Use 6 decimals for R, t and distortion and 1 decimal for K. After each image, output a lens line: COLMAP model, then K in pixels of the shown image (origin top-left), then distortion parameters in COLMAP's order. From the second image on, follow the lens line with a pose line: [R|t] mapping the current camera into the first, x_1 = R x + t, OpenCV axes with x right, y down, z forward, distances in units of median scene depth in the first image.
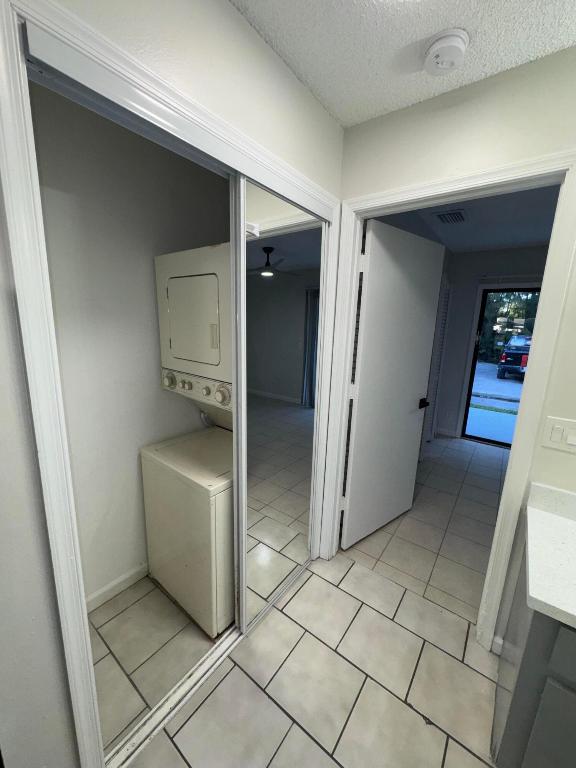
lens RADIAL K [[308.8, 0, 288.2], [0, 308.8, 384.9], [0, 0, 1]] dist [-0.000908, 0.000209]
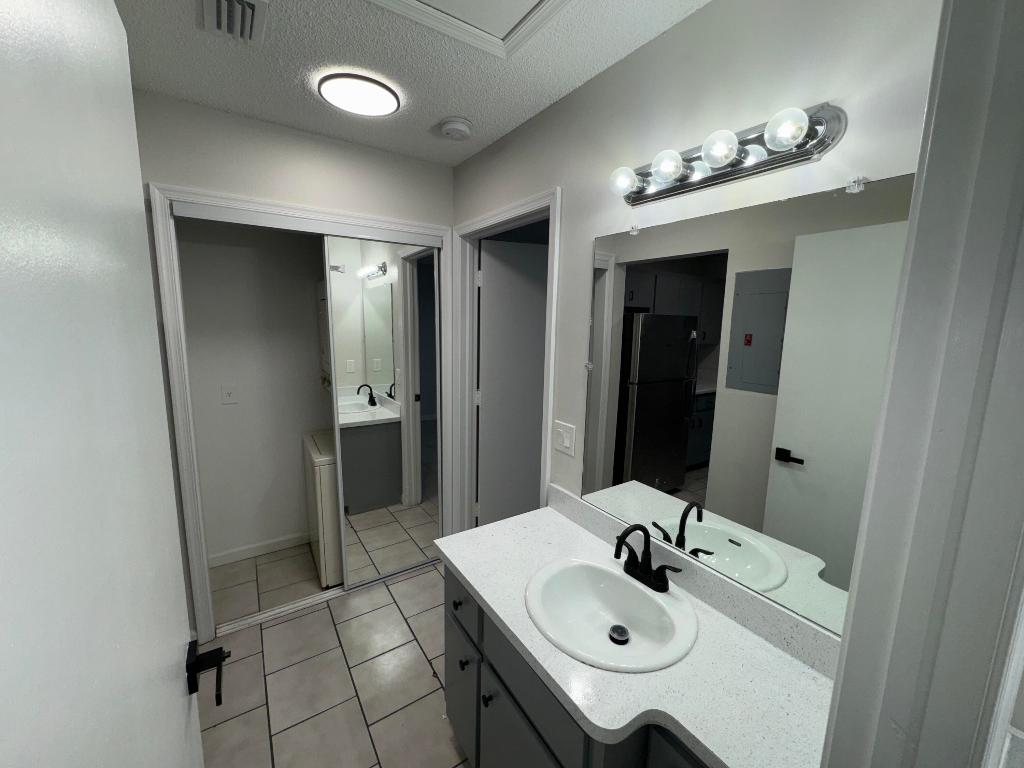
lens RADIAL K [[411.7, 0, 512.4], [0, 411.7, 384.1], [0, 0, 1]] dist [-0.000908, 0.000209]
pose [[0.943892, 0.037140, -0.328159, 0.987202], [-0.054506, 0.997549, -0.043879, 0.038761], [0.325725, 0.059304, 0.943603, -0.359464]]
